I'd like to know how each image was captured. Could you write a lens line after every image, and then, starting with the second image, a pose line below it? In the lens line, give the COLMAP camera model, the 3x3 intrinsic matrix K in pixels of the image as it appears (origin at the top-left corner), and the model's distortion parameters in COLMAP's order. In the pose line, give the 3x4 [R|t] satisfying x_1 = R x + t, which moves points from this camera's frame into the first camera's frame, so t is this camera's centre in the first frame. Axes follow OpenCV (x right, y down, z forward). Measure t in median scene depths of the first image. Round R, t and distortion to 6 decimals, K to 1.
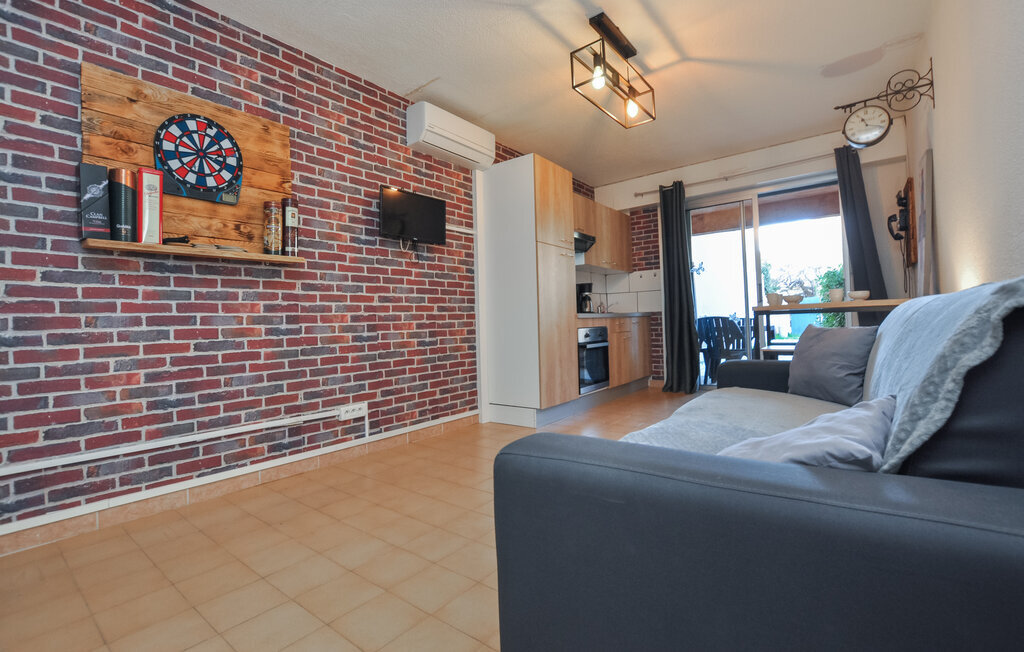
lens RADIAL K [[462.5, 0, 512.4], [0, 462.5, 318.5], [0, 0, 1]] dist [-0.005068, -0.000525]
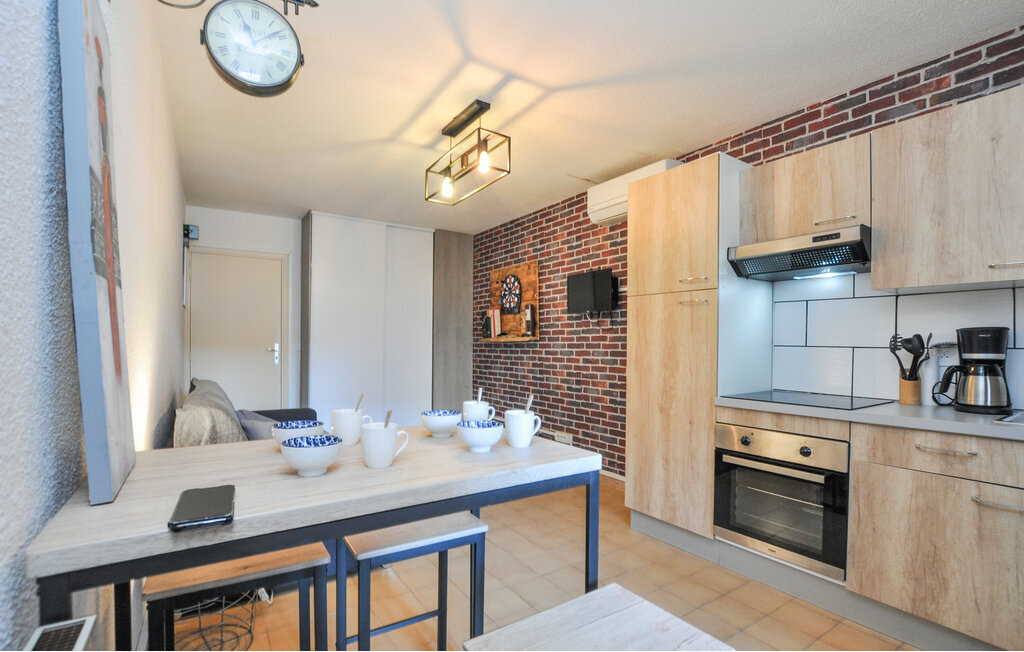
lens RADIAL K [[478.5, 0, 515.9], [0, 478.5, 356.4], [0, 0, 1]] dist [-0.002033, -0.000008]
pose [[-0.318199, 0.054948, -0.946430, 1.094403], [0.013408, 0.998480, 0.053462, -0.135371], [0.947929, 0.004322, -0.318453, 1.316063]]
